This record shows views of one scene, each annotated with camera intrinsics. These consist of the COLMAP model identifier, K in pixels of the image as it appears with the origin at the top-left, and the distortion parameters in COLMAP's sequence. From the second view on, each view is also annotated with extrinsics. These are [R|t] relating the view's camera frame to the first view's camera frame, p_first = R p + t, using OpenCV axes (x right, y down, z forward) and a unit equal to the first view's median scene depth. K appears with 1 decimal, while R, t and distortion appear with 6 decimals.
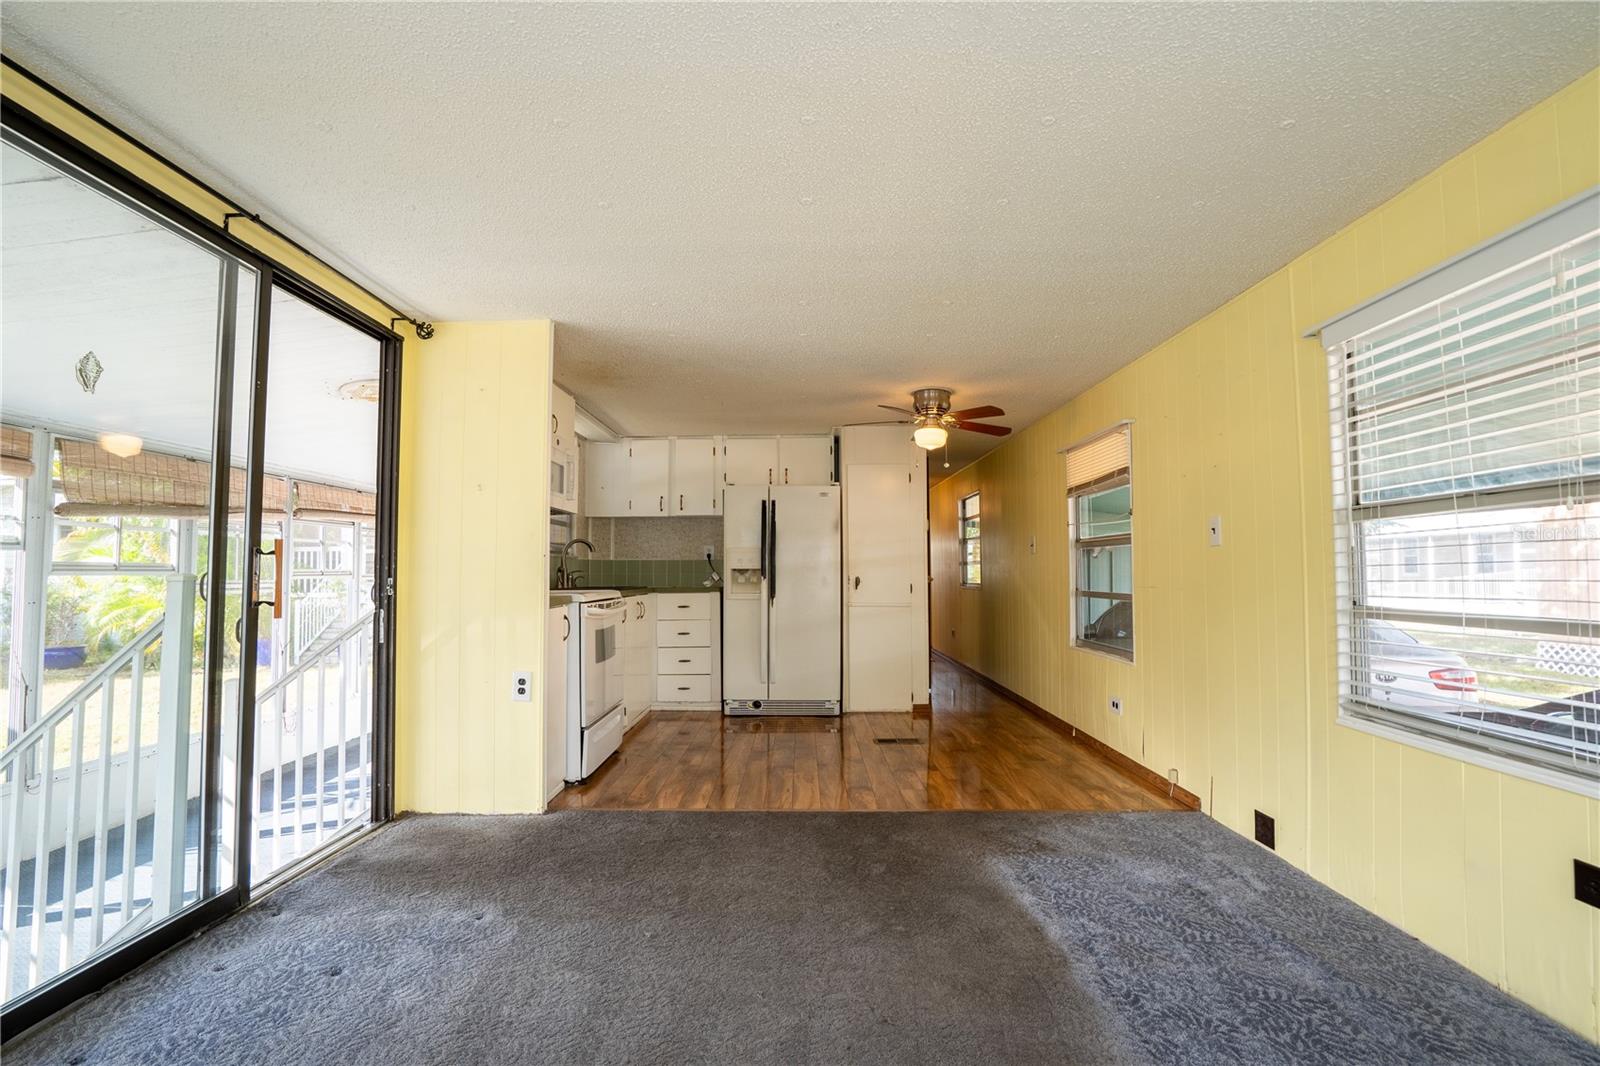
lens RADIAL K [[743.8, 0, 797.7], [0, 743.8, 539.7], [0, 0, 1]] dist [-0.057179, 0.020734]
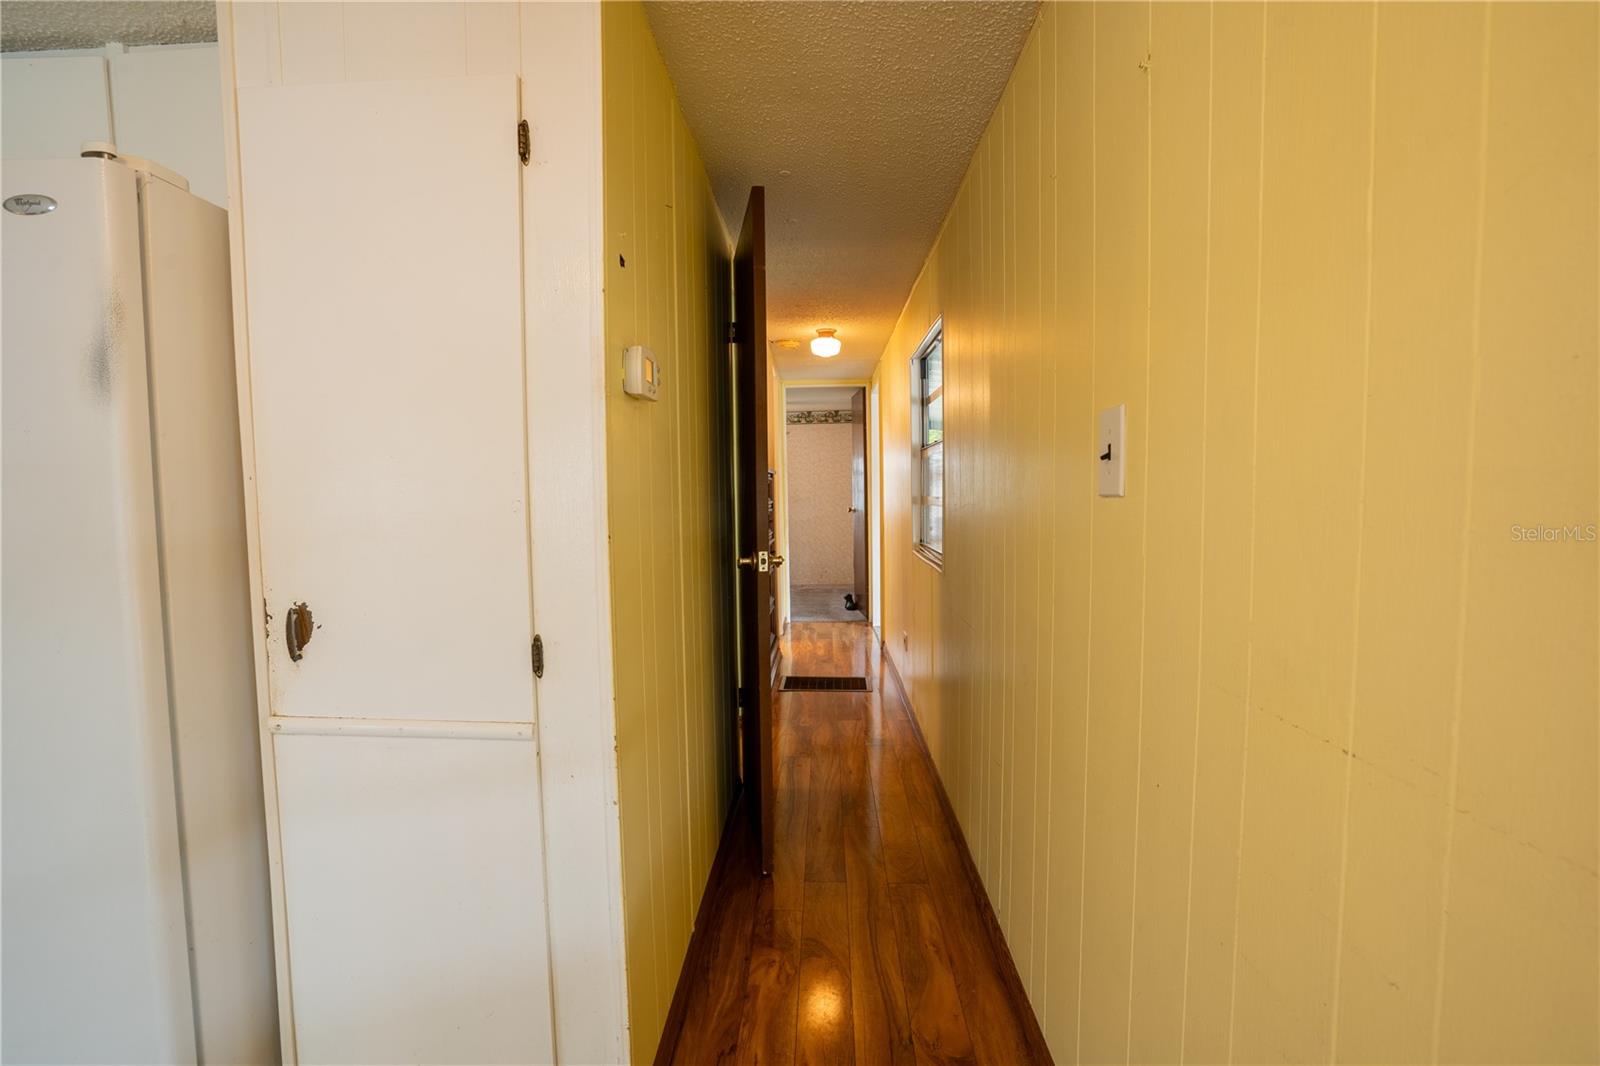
lens RADIAL K [[743.8, 0, 789.3], [0, 743.8, 544.9], [0, 0, 1]] dist [-0.057179, 0.020734]
pose [[0.998953, -0.002774, -0.045664, 0.390971], [0.008148, 0.992990, 0.117916, 0.012405], [0.045017, -0.118165, 0.991973, 1.306971]]
